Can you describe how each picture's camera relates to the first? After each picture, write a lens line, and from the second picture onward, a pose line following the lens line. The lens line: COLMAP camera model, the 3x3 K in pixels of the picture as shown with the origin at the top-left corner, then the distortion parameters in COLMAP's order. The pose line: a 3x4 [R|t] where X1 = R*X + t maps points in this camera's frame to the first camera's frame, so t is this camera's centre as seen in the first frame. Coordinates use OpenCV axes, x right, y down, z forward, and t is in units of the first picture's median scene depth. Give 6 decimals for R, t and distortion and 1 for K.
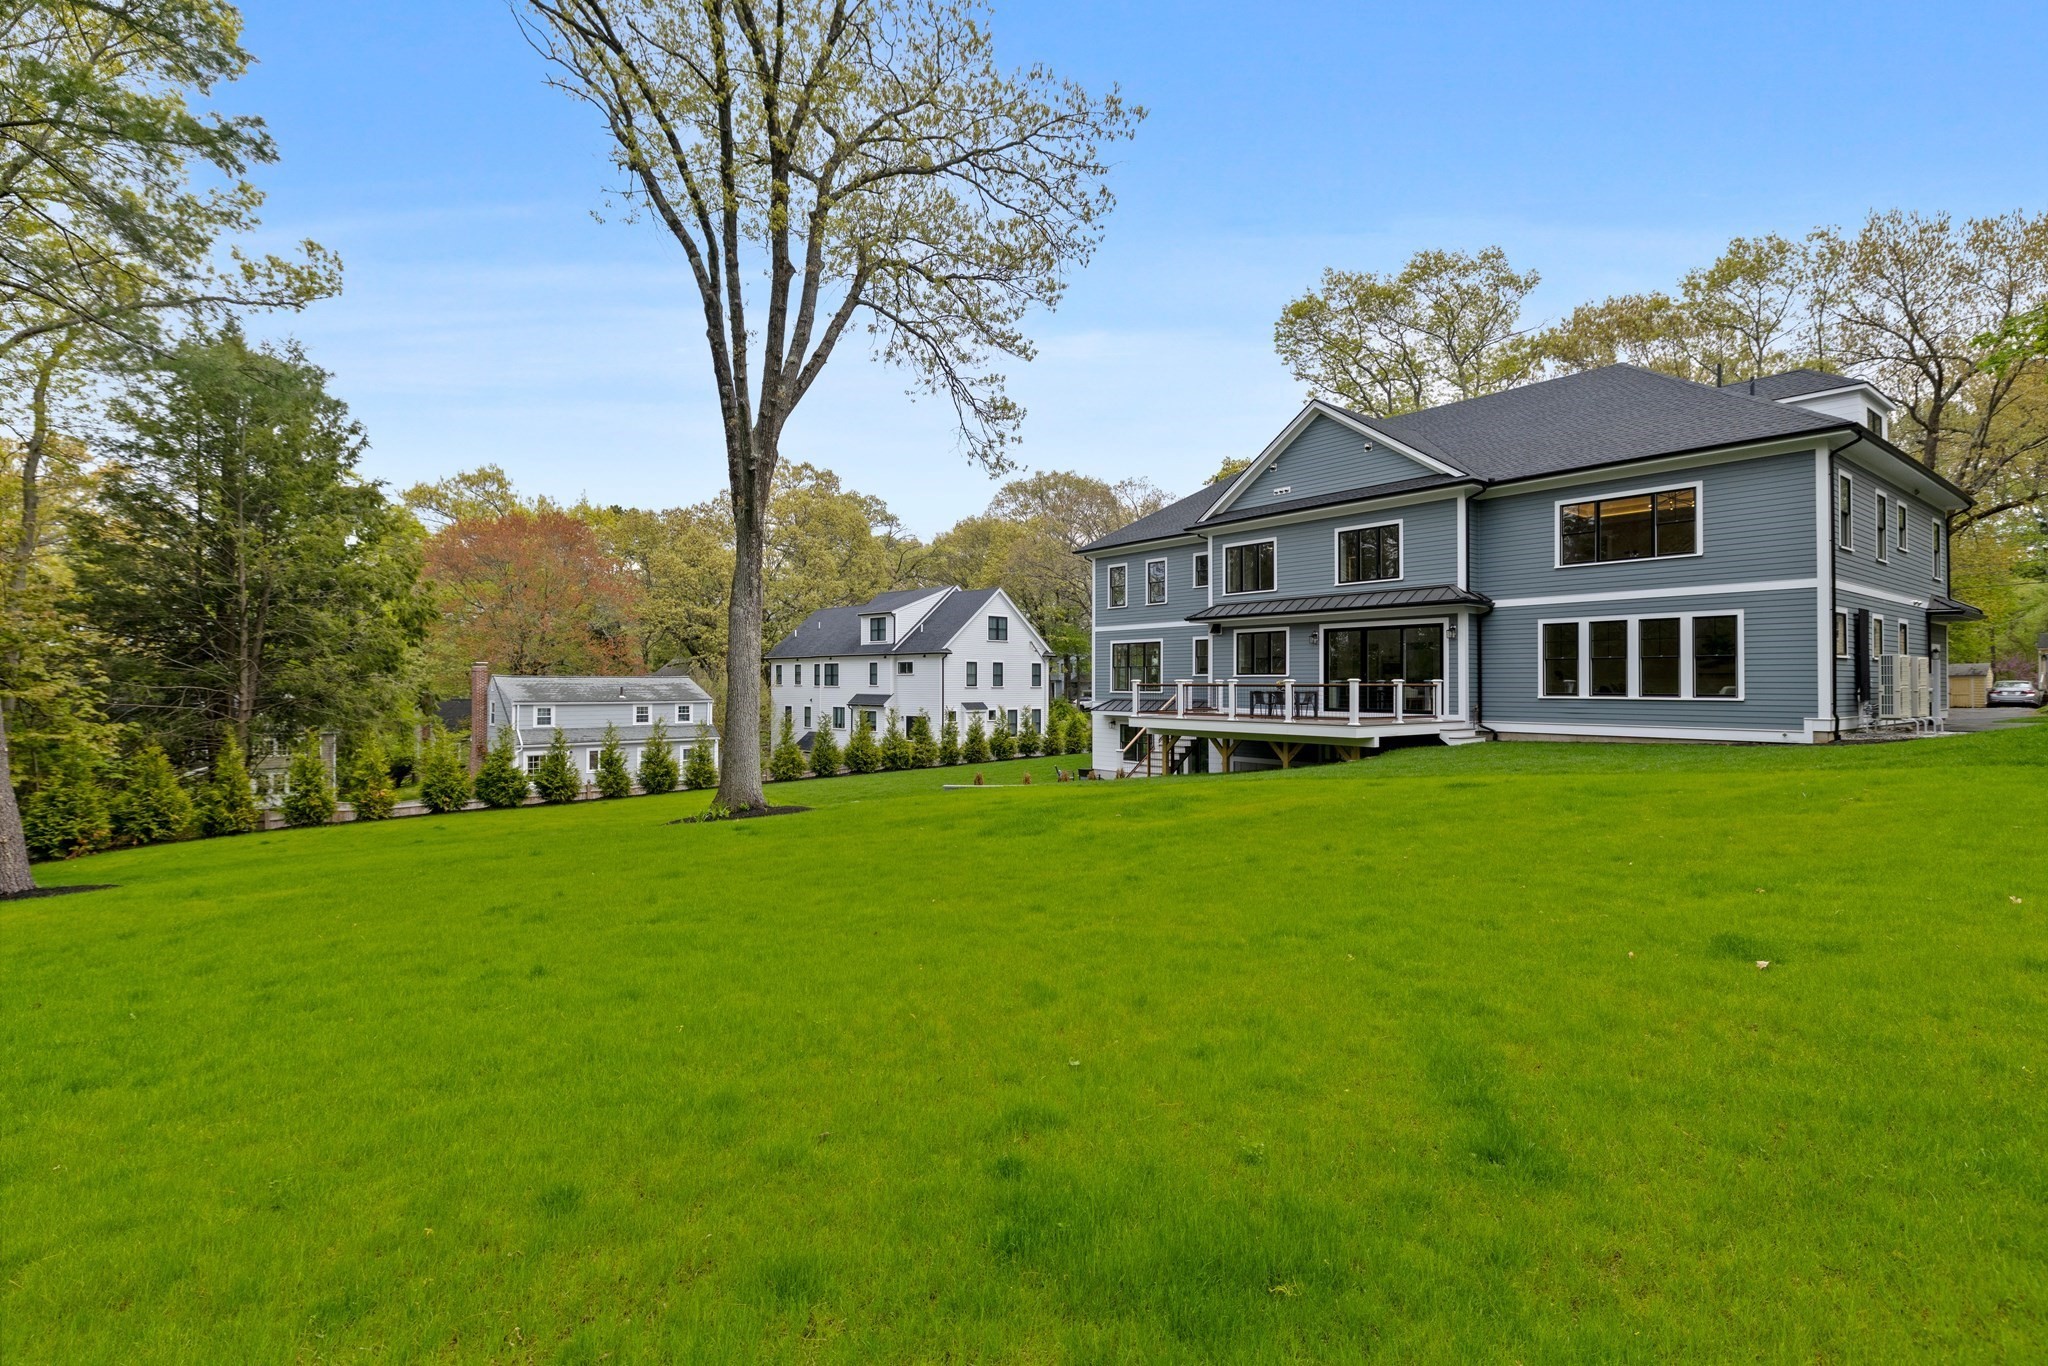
lens RADIAL K [[964.0, 0, 1017.5], [0, 964.0, 667.2], [0, 0, 1]] dist [0.000939, -0.000308]
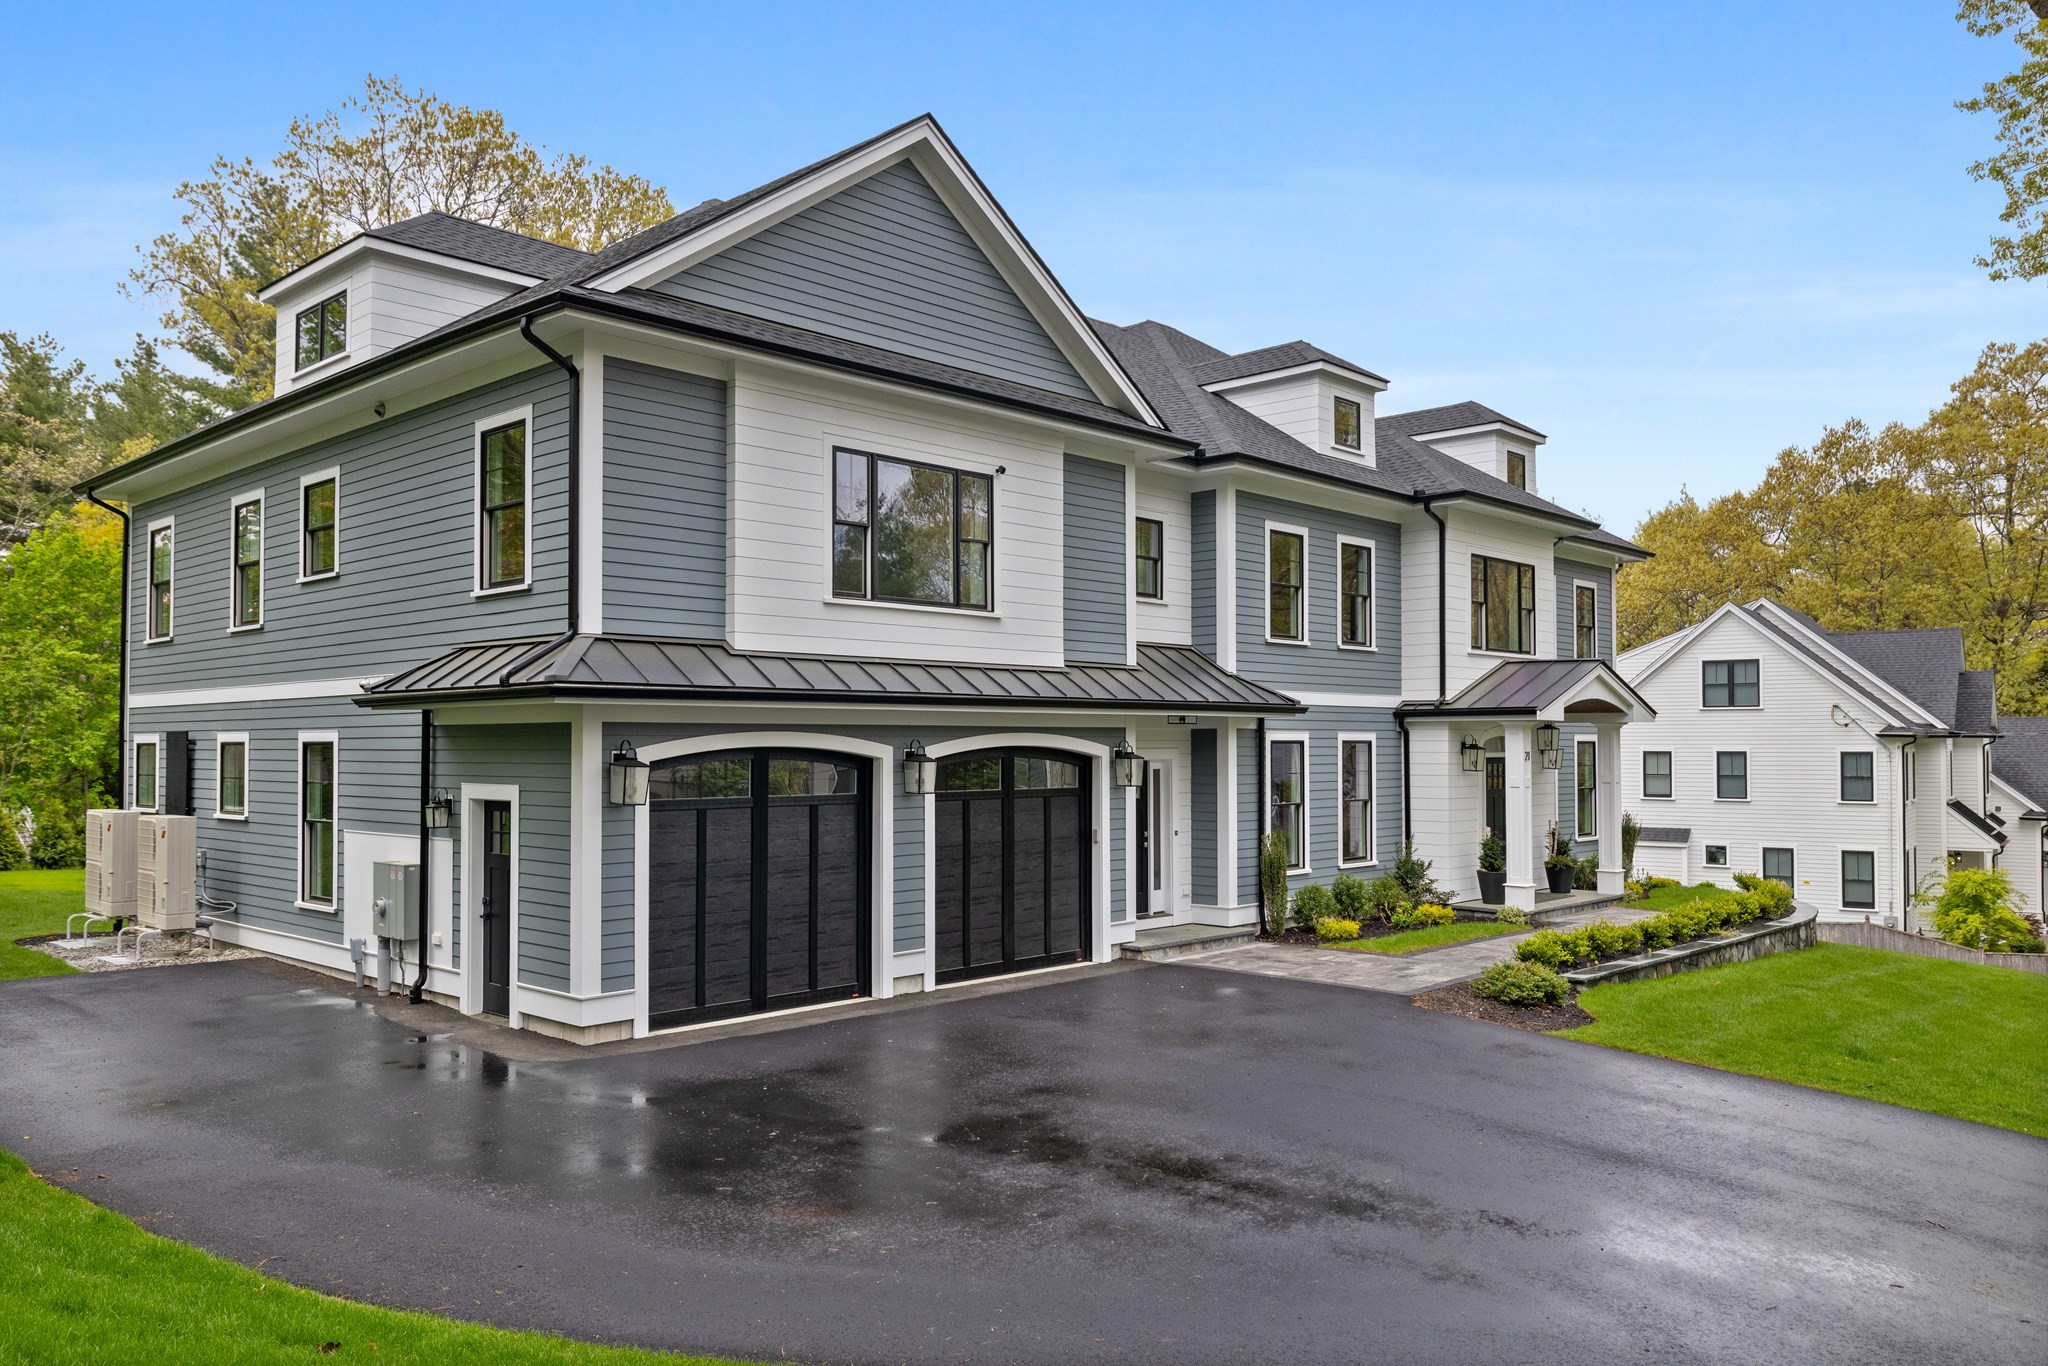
lens RADIAL K [[1514.4, 0, 1024.0], [0, 1514.4, 697.8], [0, 0, 1]] dist [0.007921, 0.001499]
pose [[0.158919, -0.029070, -0.986863, 1.485548], [0.015534, 0.999516, -0.026941, -0.036878], [0.987169, -0.011048, 0.159294, 1.077464]]
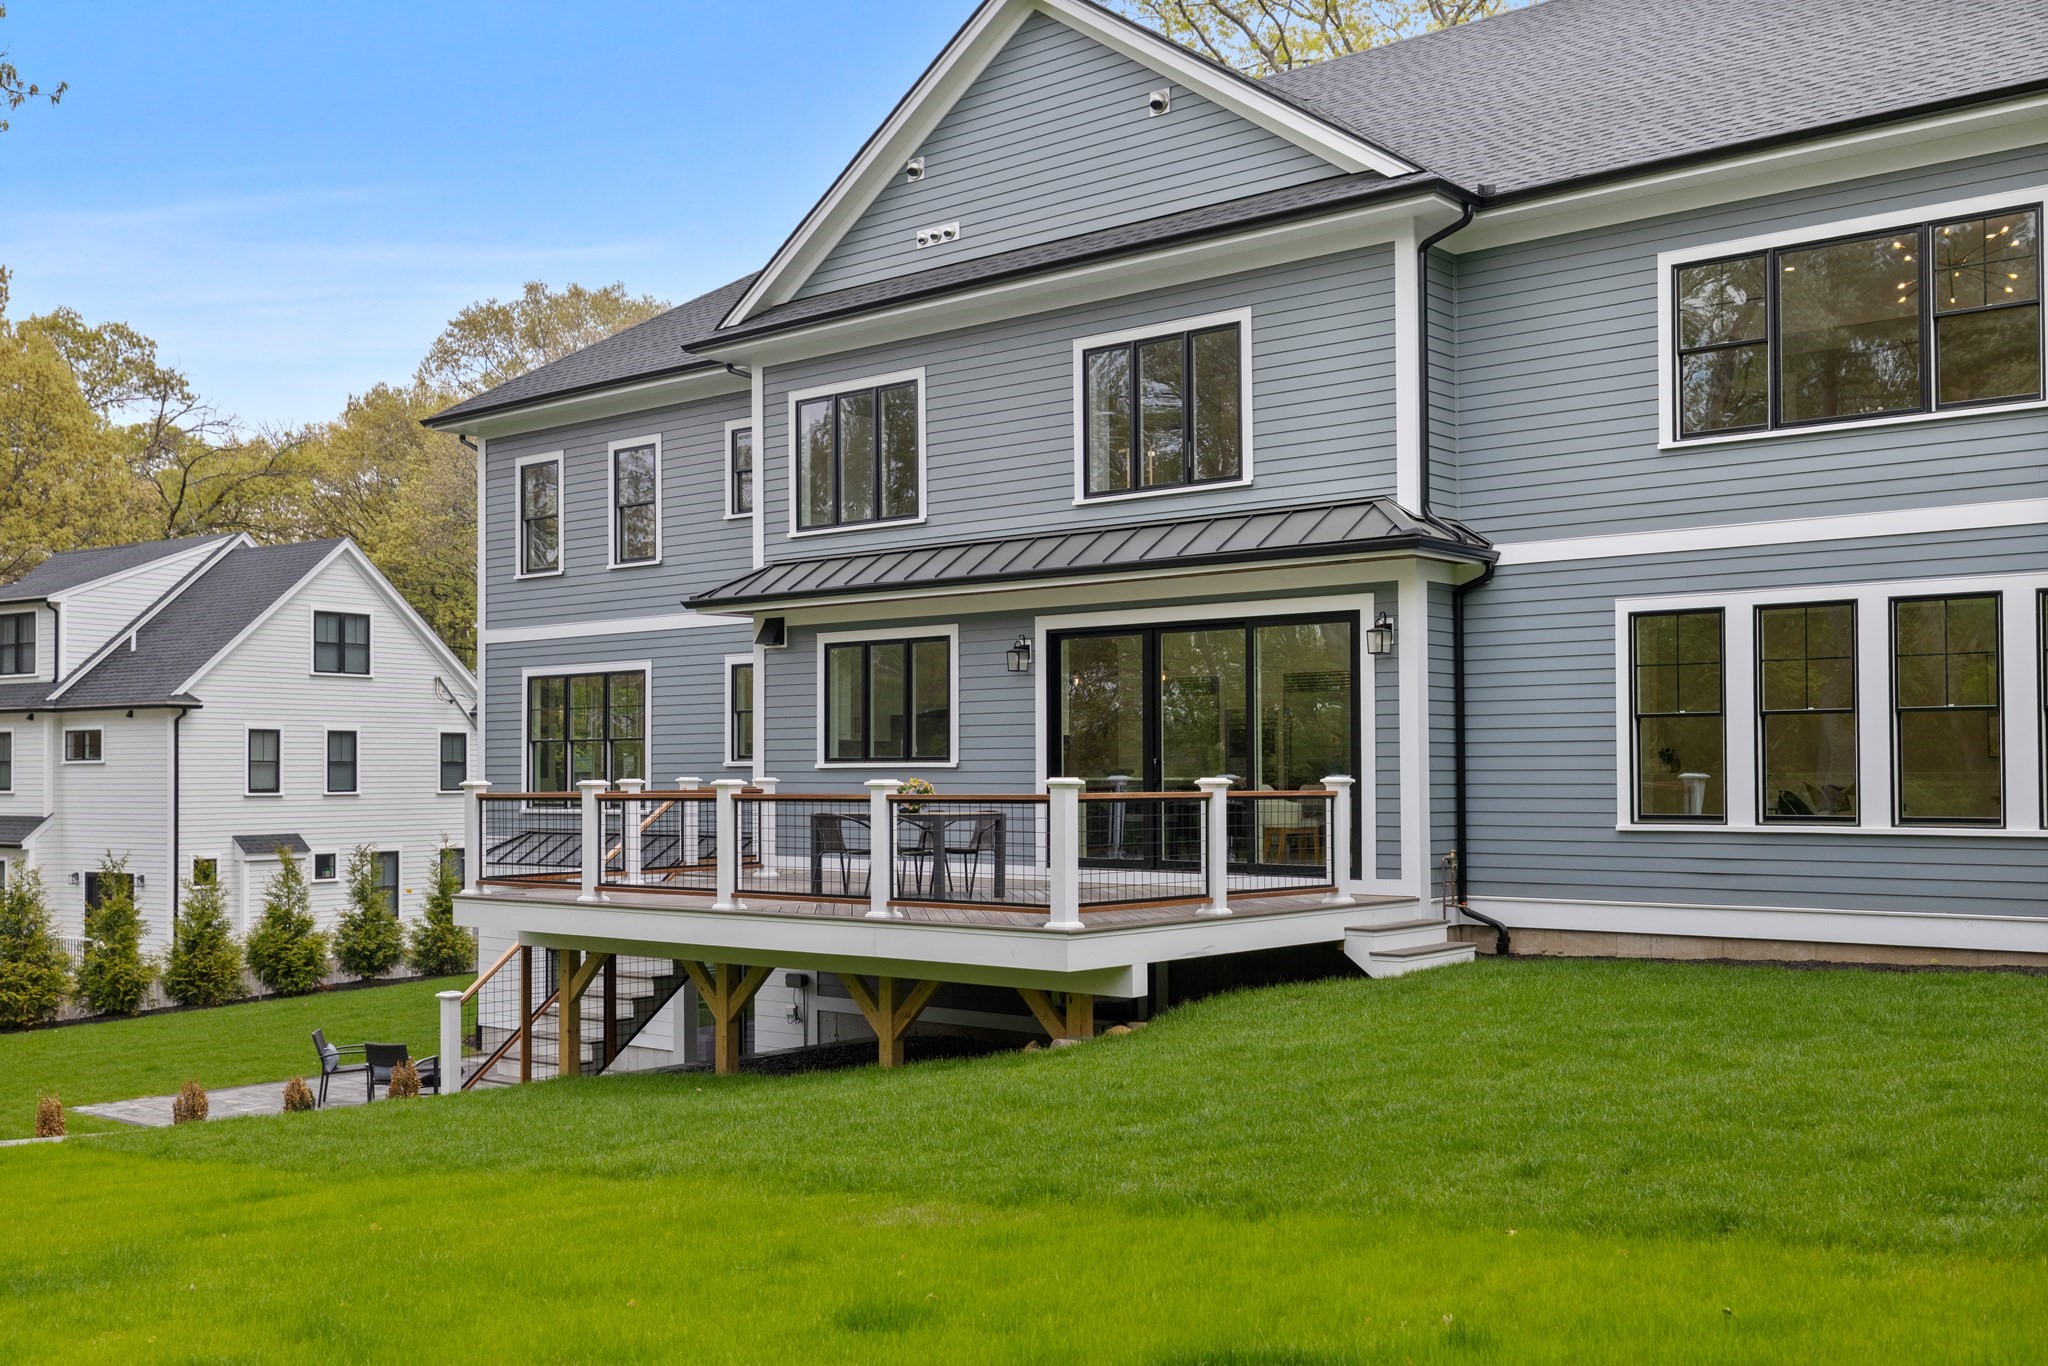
lens RADIAL K [[2031.3, 0, 1022.2], [0, 2031.3, 698.0], [0, 0, 1]] dist [0.004968, 0.000000]
pose [[0.977838, 0.003397, 0.209334, 0.161081], [0.001363, 0.999744, -0.022587, 0.001237], [-0.209358, 0.022372, 0.977583, 0.298260]]
